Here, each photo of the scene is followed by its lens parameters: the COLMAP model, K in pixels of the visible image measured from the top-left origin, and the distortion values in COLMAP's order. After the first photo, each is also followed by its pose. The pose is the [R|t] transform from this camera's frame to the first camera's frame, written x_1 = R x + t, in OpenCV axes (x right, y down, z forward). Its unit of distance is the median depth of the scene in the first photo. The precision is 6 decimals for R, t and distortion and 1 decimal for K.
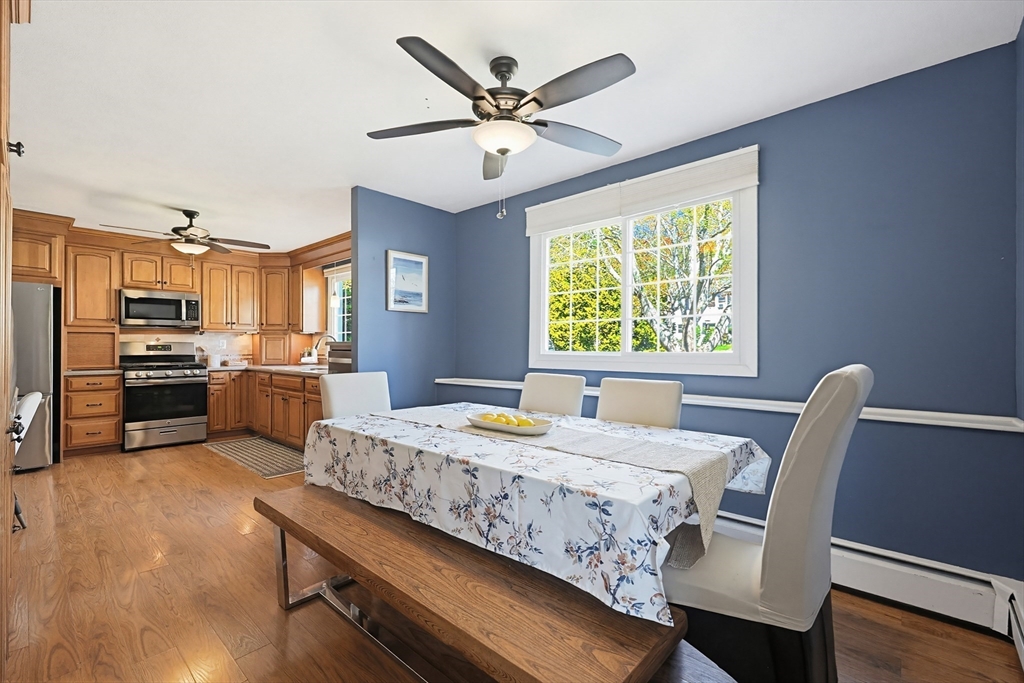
lens RADIAL K [[446.7, 0, 505.7], [0, 446.7, 344.8], [0, 0, 1]] dist [-0.002238, 0.000656]
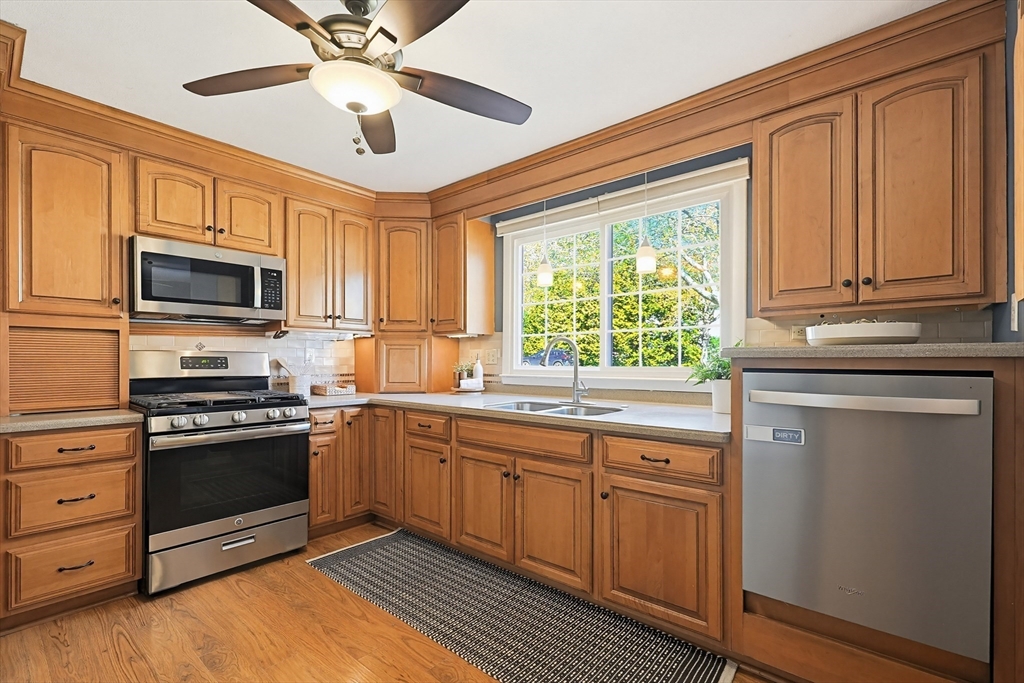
lens RADIAL K [[446.7, 0, 506.1], [0, 446.7, 359.8], [0, 0, 1]] dist [-0.002238, 0.000656]
pose [[0.998953, -0.000480, 0.045737, -0.459220], [0.000379, 0.999997, 0.002219, 0.002430], [-0.045737, -0.002199, 0.998951, 0.480362]]
